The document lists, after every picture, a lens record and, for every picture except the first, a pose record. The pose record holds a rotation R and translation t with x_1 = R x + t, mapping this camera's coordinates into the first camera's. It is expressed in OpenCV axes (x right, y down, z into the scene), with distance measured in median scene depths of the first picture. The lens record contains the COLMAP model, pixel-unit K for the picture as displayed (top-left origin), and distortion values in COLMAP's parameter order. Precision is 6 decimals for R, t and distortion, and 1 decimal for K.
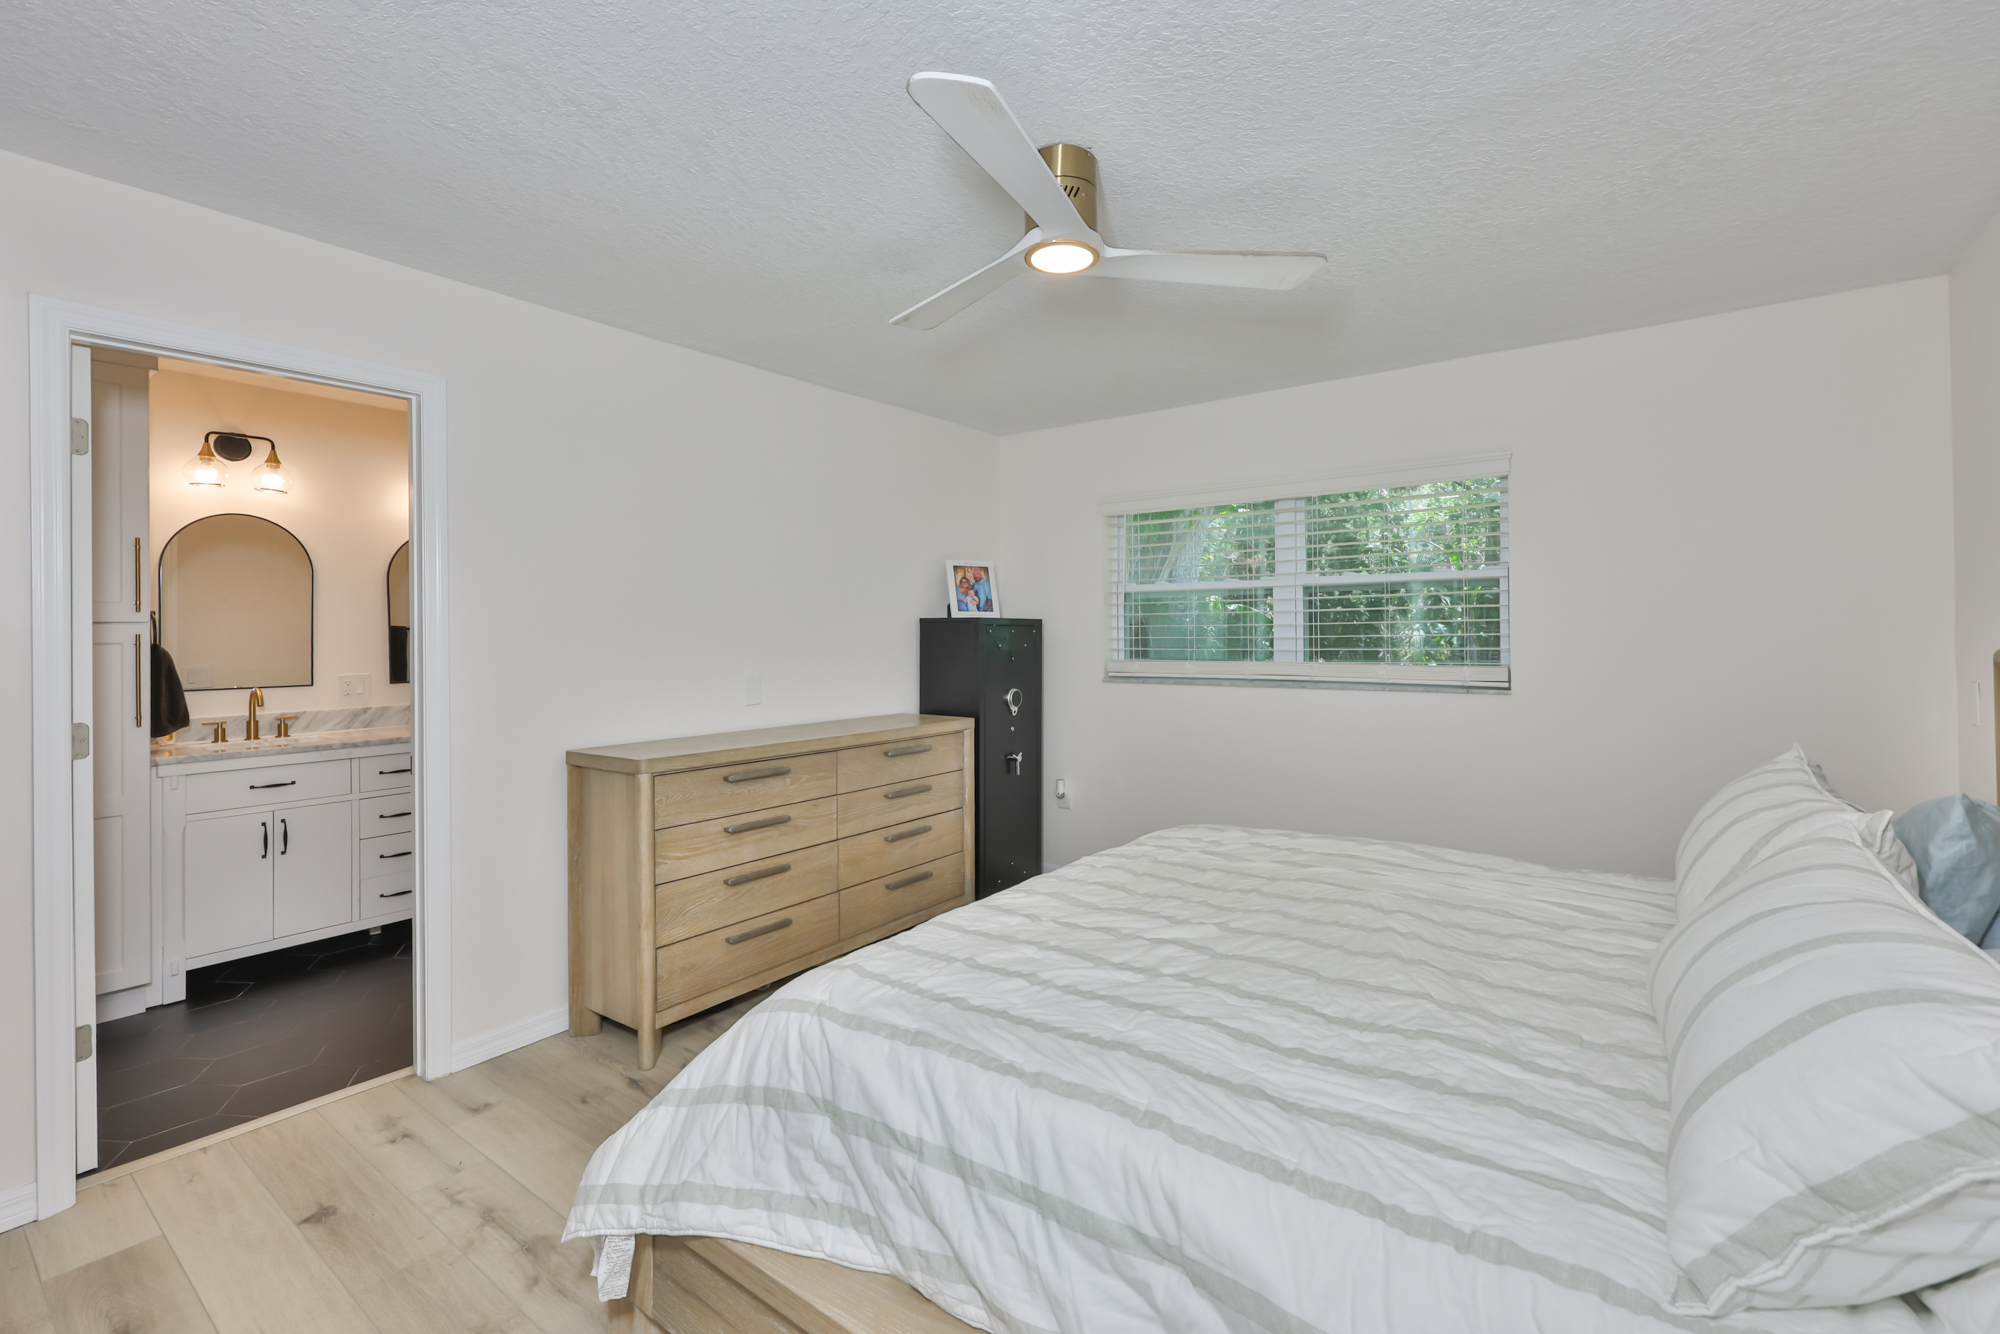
lens RADIAL K [[862.1, 0, 1006.0], [0, 862.1, 635.2], [0, 0, 1]] dist [0.001734, -0.002109]
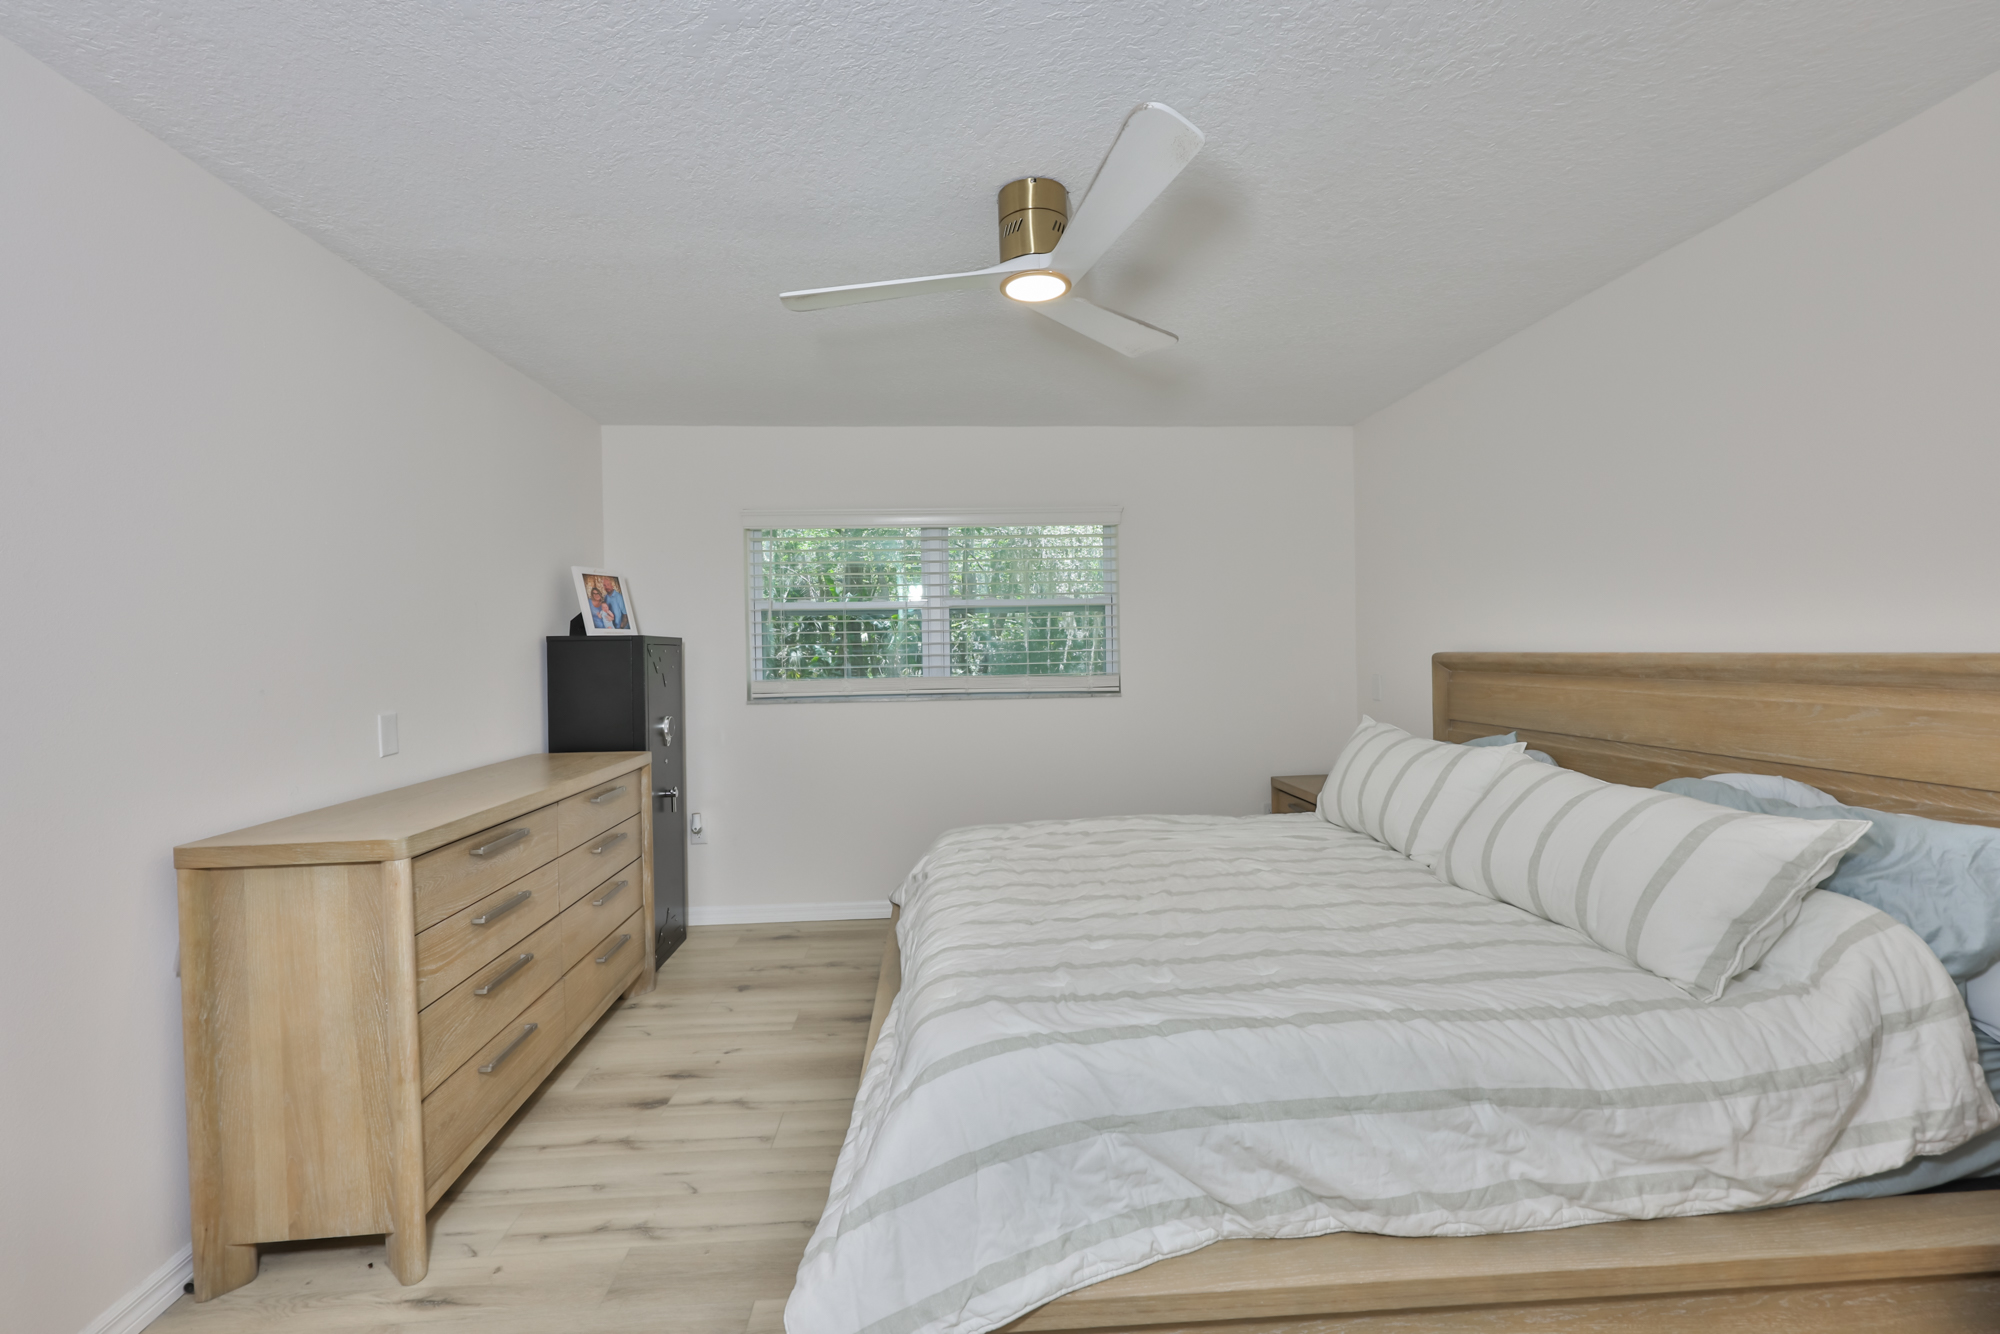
lens RADIAL K [[862.1, 0, 993.2], [0, 862.1, 657.3], [0, 0, 1]] dist [0.001734, -0.002109]
pose [[0.770681, -0.011790, 0.637113, -0.447441], [0.011251, 0.999925, 0.004894, 0.002020], [-0.637122, 0.003396, 0.770755, 0.150769]]
